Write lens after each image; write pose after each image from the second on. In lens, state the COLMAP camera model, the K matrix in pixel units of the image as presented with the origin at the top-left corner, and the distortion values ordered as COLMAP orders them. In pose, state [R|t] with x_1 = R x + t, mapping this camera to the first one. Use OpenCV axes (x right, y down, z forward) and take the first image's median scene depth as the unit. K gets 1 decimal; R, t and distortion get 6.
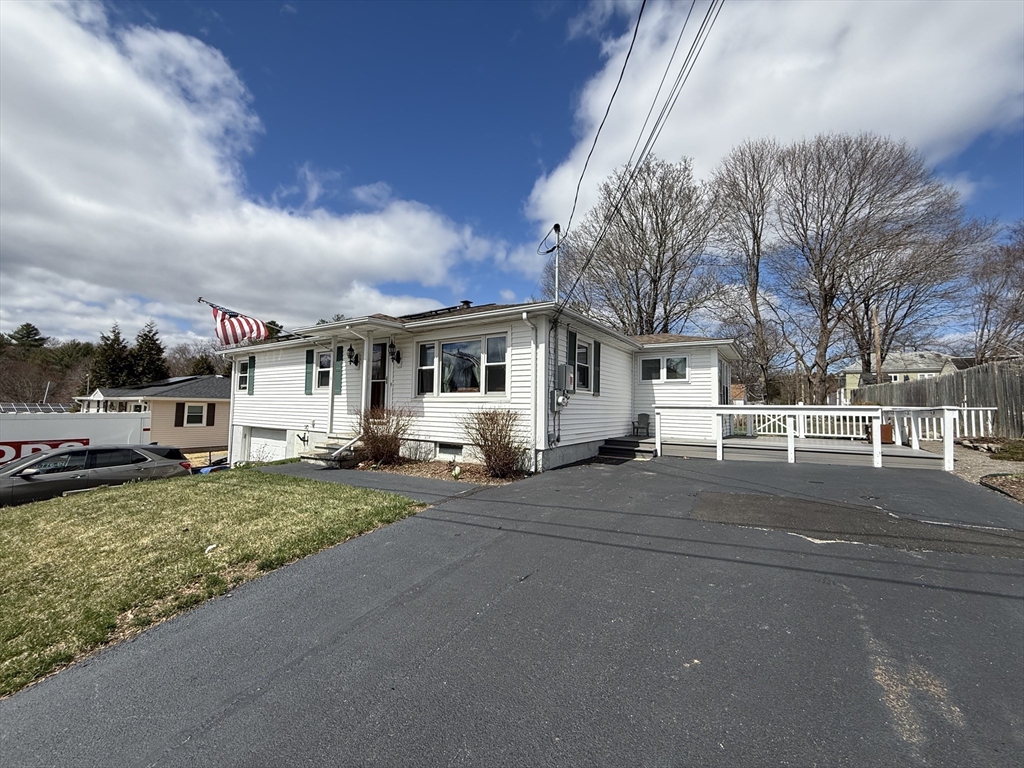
lens RADIAL K [[407.2, 0, 510.4], [0, 407.2, 383.8], [0, 0, 1]] dist [-0.000602, 0.000165]
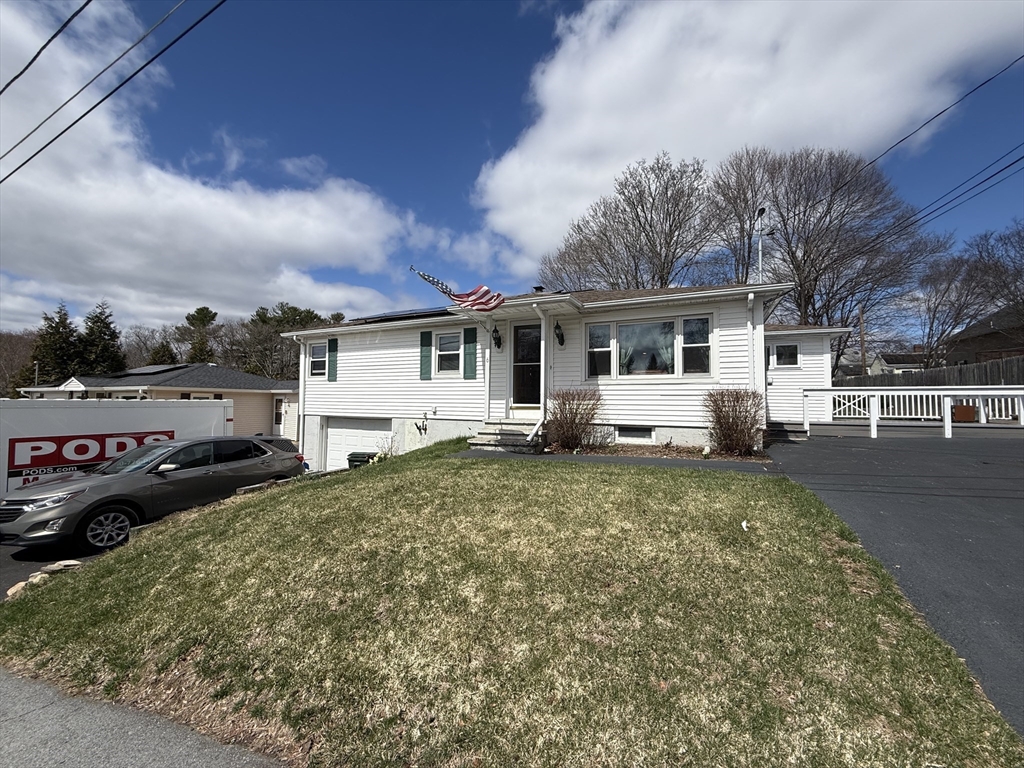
lens RADIAL K [[407.4, 0, 512.9], [0, 407.4, 401.1], [0, 0, 1]] dist [0.017343, -0.011207]
pose [[0.990055, -0.006952, 0.140506, -0.350840], [-0.001104, 0.998363, 0.057177, 0.017374], [-0.140674, -0.056764, 0.988427, 0.039672]]
